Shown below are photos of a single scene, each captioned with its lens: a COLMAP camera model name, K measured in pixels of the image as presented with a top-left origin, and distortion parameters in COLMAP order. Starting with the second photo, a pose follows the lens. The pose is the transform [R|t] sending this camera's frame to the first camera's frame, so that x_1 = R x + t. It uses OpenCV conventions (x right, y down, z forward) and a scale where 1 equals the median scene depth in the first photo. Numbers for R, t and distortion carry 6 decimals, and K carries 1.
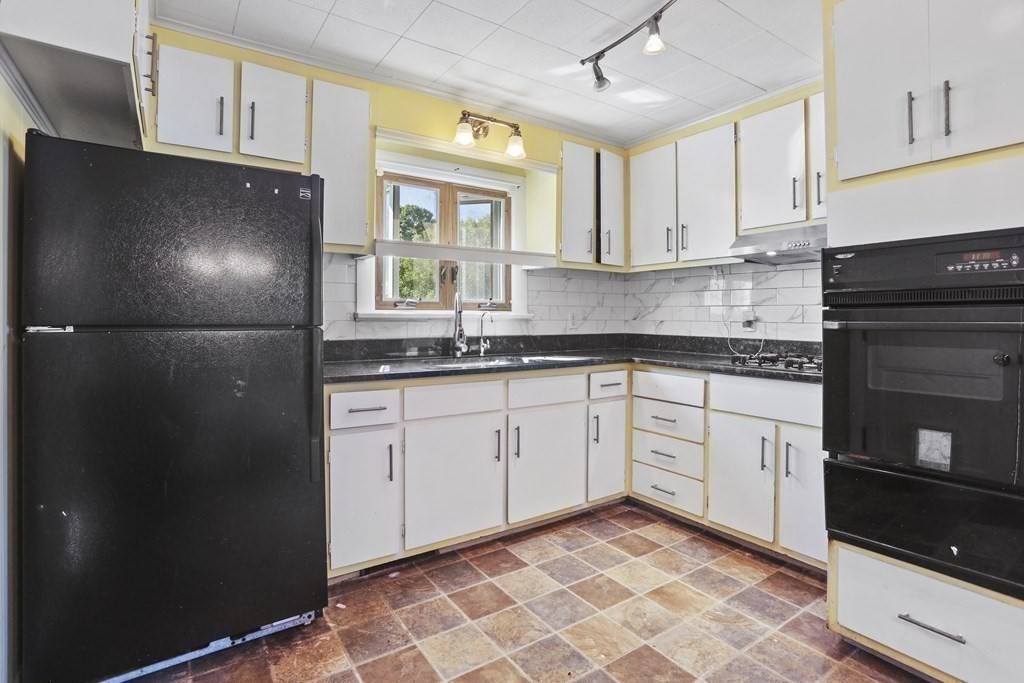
lens RADIAL K [[487.8, 0, 511.6], [0, 487.8, 328.3], [0, 0, 1]] dist [-0.000500, 0.000079]
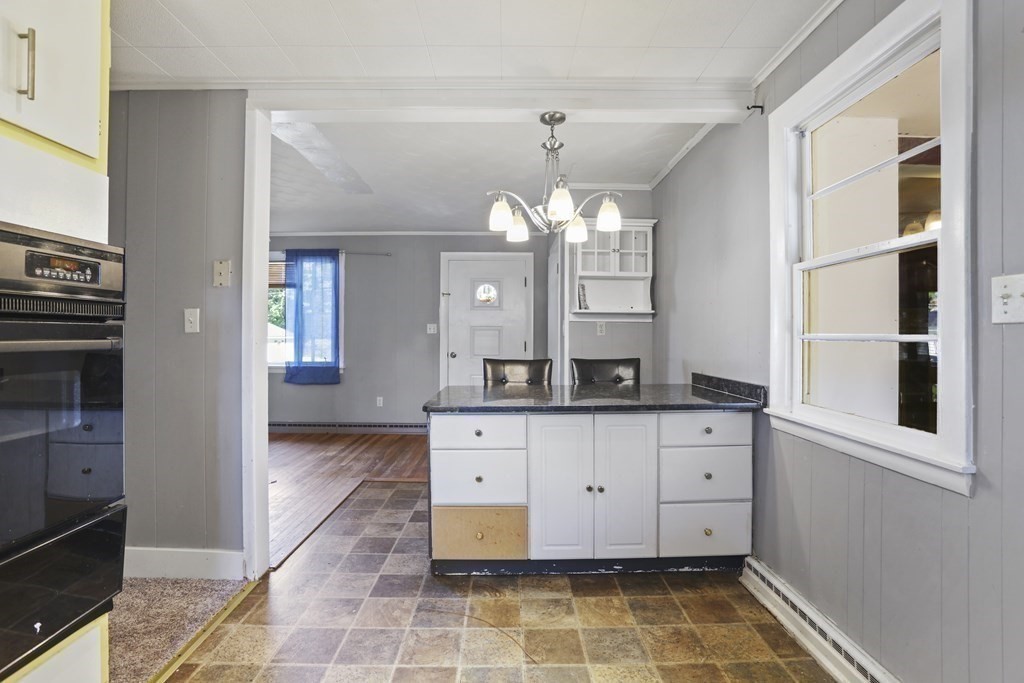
lens RADIAL K [[487.8, 0, 511.6], [0, 487.8, 328.3], [0, 0, 1]] dist [-0.000500, 0.000079]
pose [[-0.821896, 0.003484, 0.569626, -0.219424], [0.002905, 0.999994, -0.001924, -0.034136], [-0.569630, 0.000073, -0.821902, 1.479036]]
